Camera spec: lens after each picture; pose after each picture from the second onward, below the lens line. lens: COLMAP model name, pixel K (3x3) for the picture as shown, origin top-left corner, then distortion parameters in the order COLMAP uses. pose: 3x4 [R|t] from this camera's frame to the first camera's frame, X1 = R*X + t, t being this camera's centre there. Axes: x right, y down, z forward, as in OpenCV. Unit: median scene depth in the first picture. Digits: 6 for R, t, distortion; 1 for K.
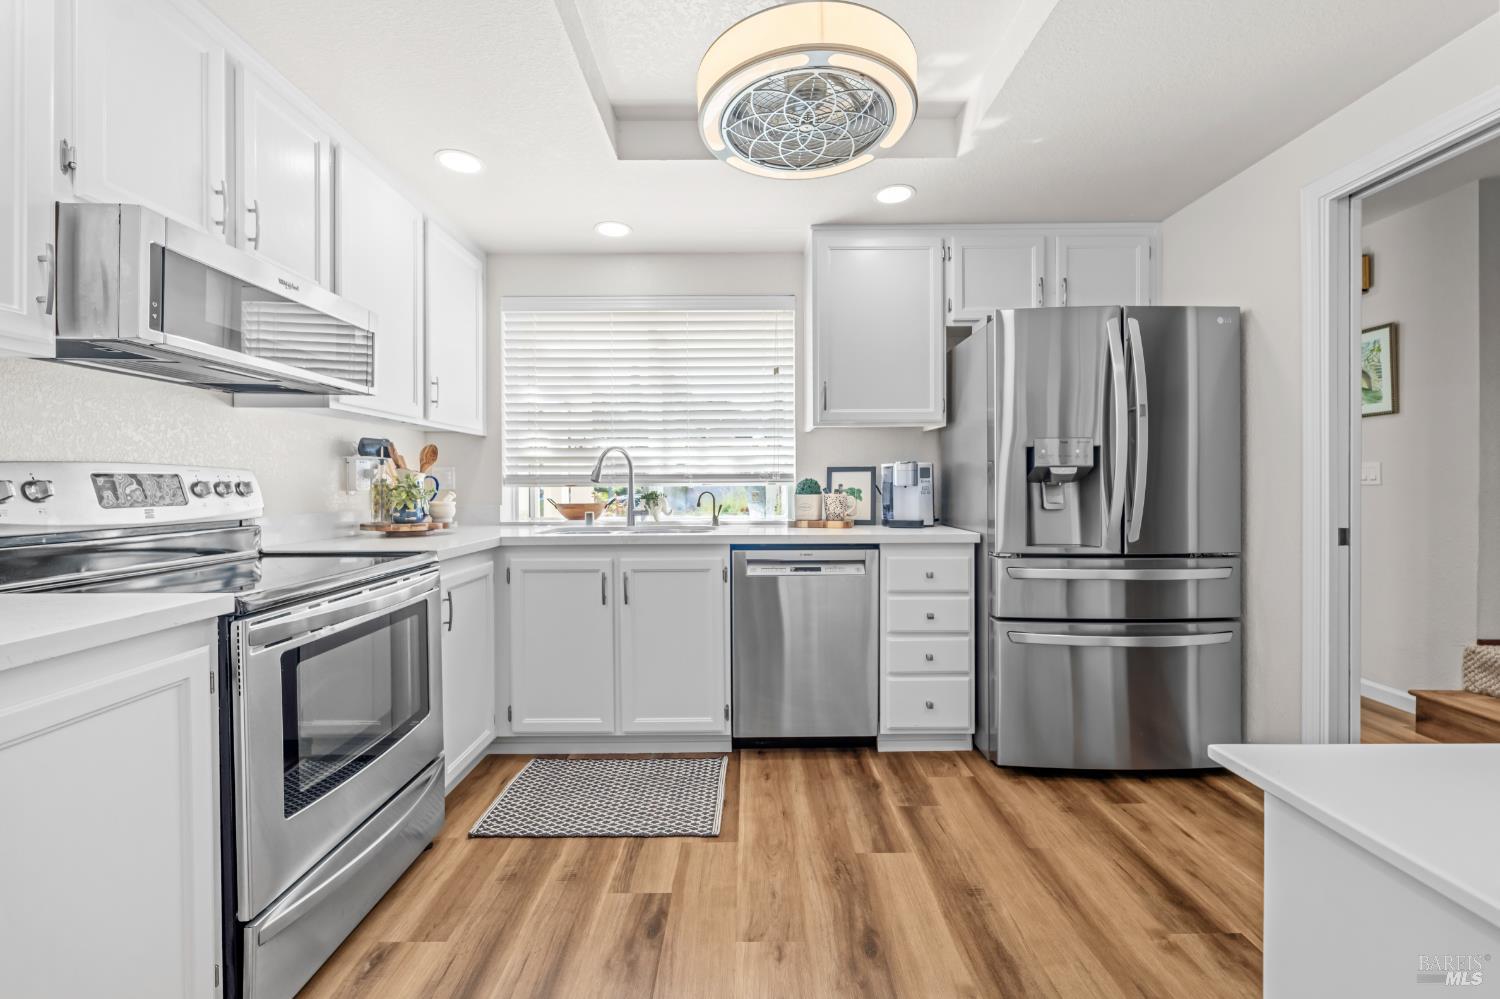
lens RADIAL K [[605.3, 0, 748.9], [0, 605.3, 491.2], [0, 0, 1]] dist [0.000971, -0.001233]
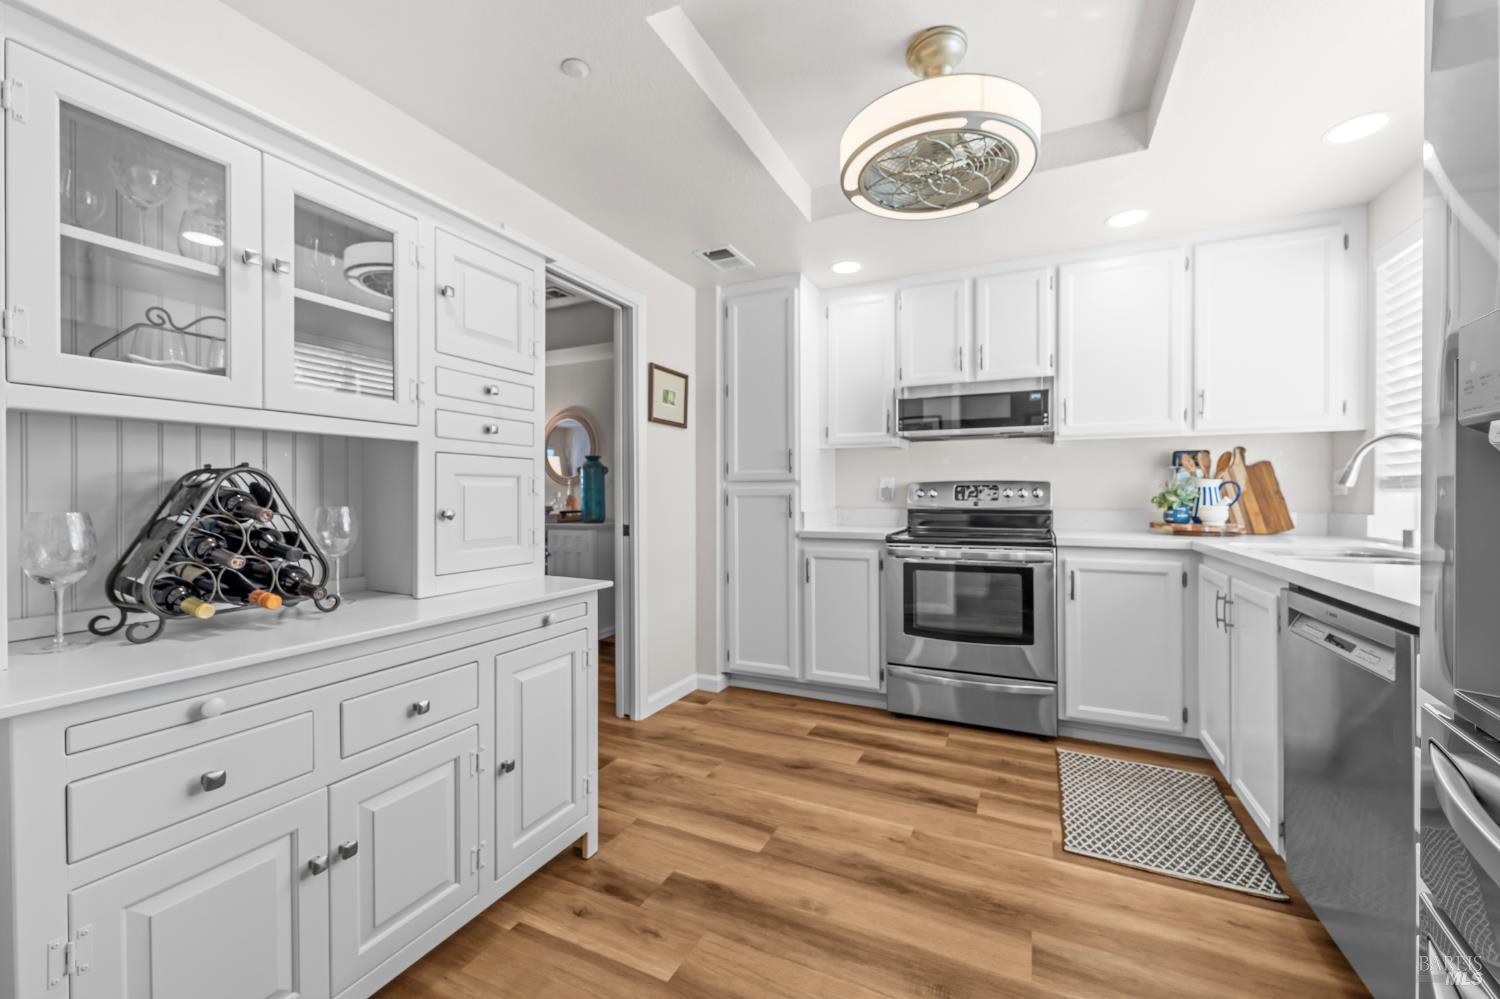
lens RADIAL K [[605.3, 0, 745.7], [0, 605.3, 501.1], [0, 0, 1]] dist [0.000971, -0.001233]
pose [[-0.440571, 0.013481, -0.897617, 0.716740], [-0.007434, 0.999798, 0.018665, -0.004507], [0.897687, 0.014896, -0.440382, 0.660640]]
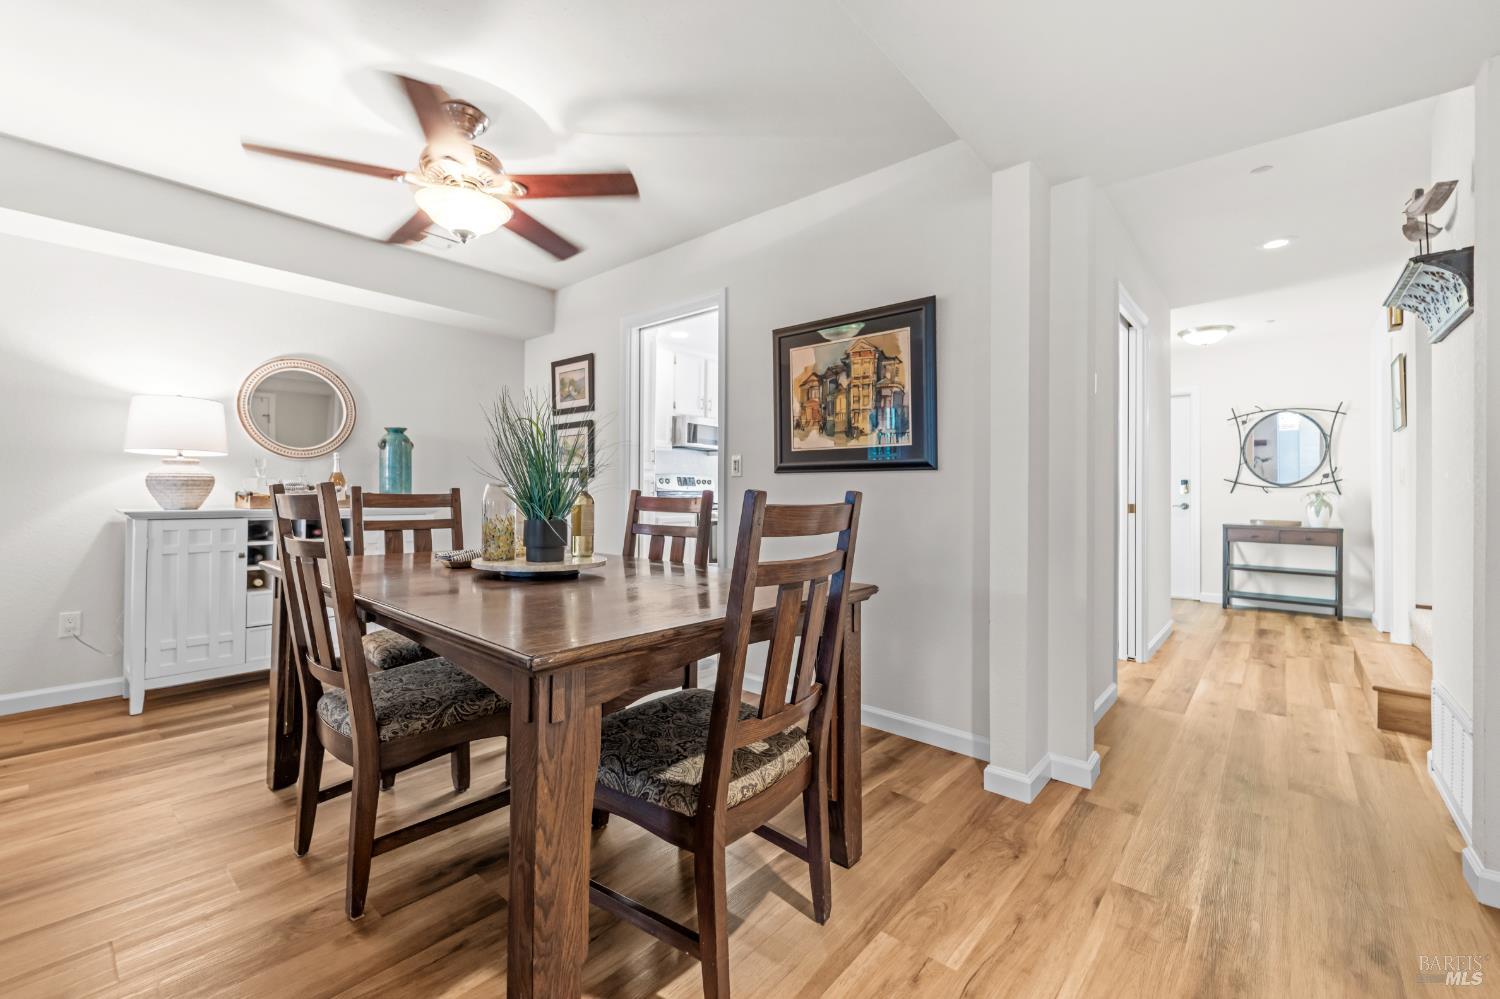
lens RADIAL K [[605.3, 0, 751.1], [0, 605.3, 492.4], [0, 0, 1]] dist [0.000971, -0.001233]
pose [[0.753762, 0.012064, -0.657037, 0.940920], [-0.018667, 0.999821, -0.003056, 0.037648], [0.656882, 0.014568, 0.753853, -0.835745]]
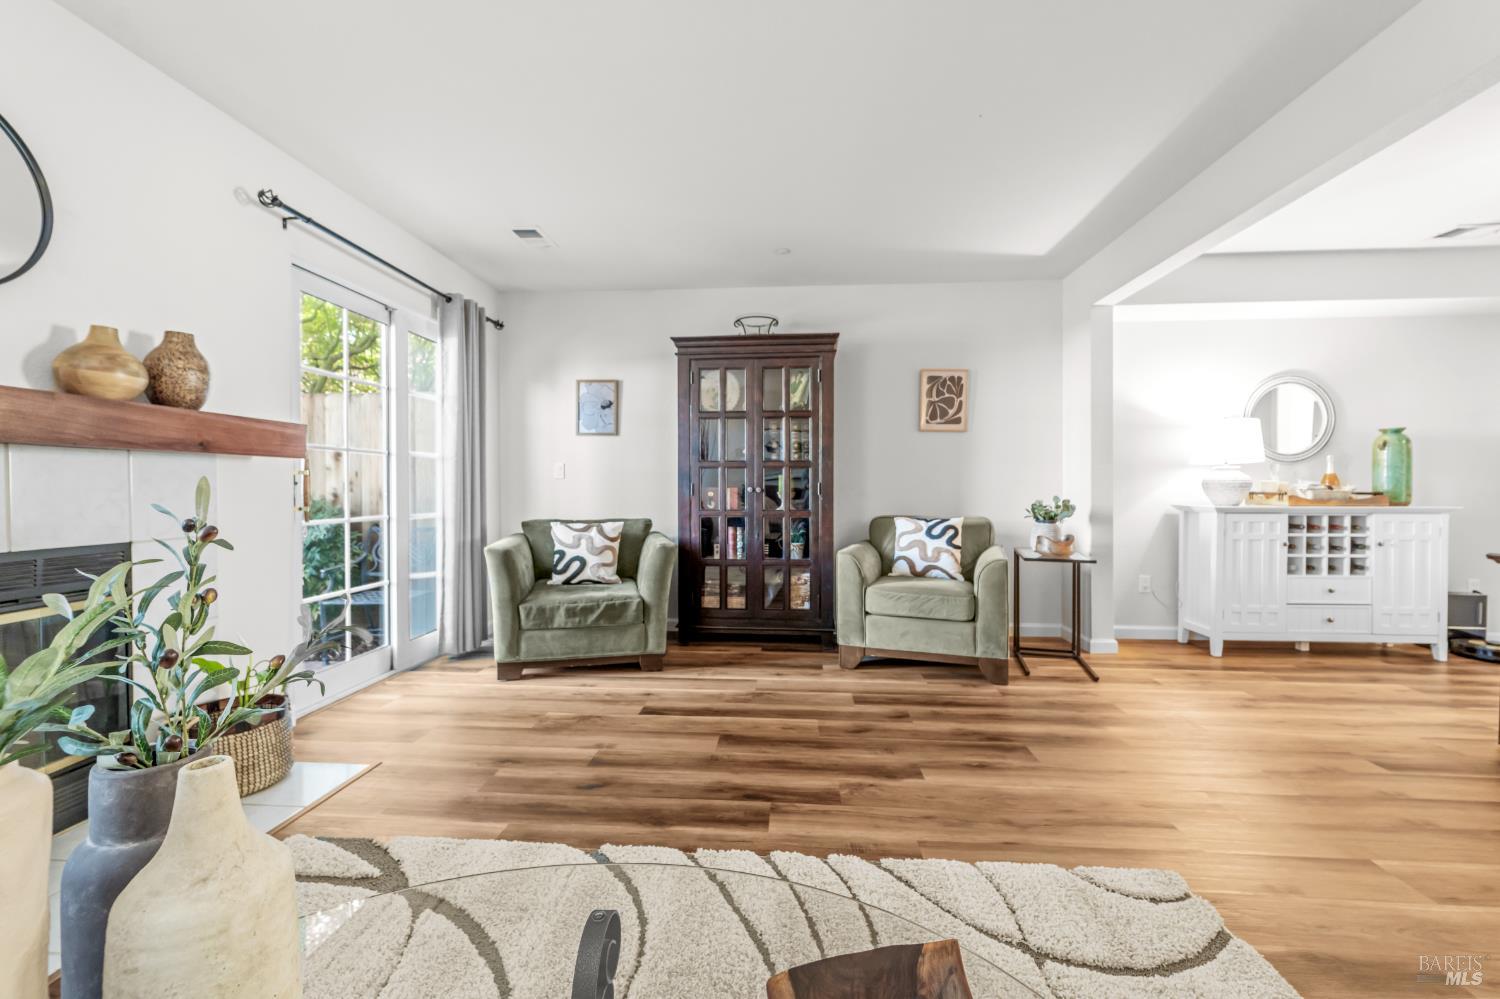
lens RADIAL K [[605.3, 0, 754.2], [0, 605.3, 496.5], [0, 0, 1]] dist [0.000971, -0.001233]
pose [[-0.074571, 0.021411, -0.996986, 0.939341], [-0.008514, 0.999719, 0.022106, 0.041229], [0.997179, 0.010136, -0.074367, -1.652372]]
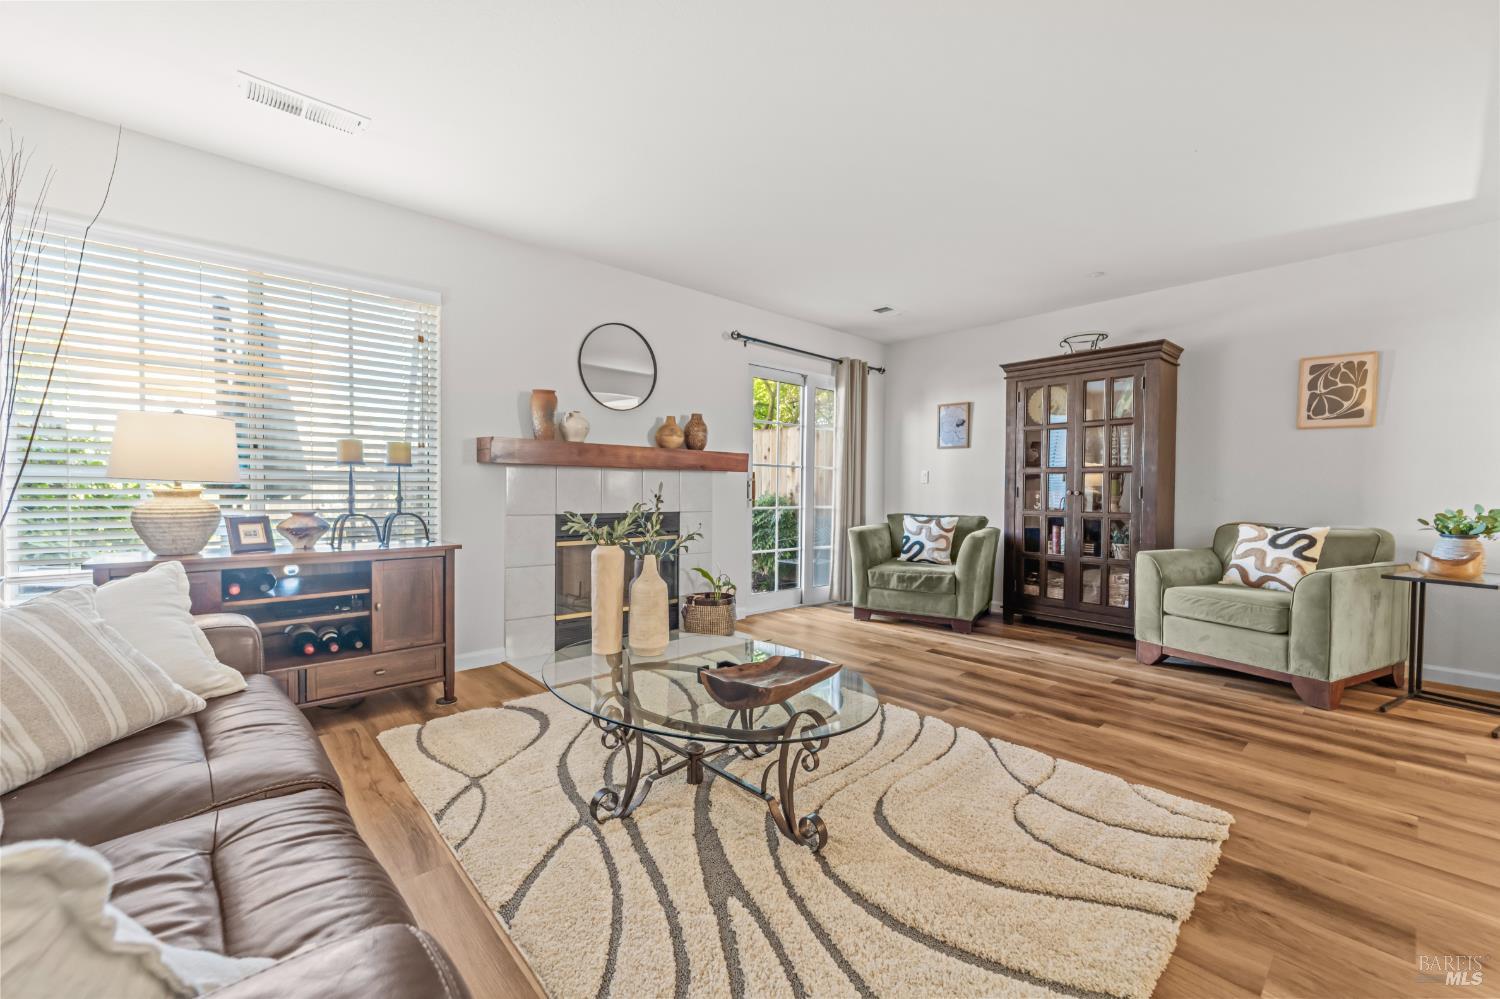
lens RADIAL K [[605.3, 0, 747.2], [0, 605.3, 503.5], [0, 0, 1]] dist [0.000971, -0.001233]
pose [[-0.744349, 0.013540, -0.667654, 1.188036], [-0.011457, 0.999388, 0.033042, 0.042003], [0.667693, 0.032244, -0.743738, -1.177365]]
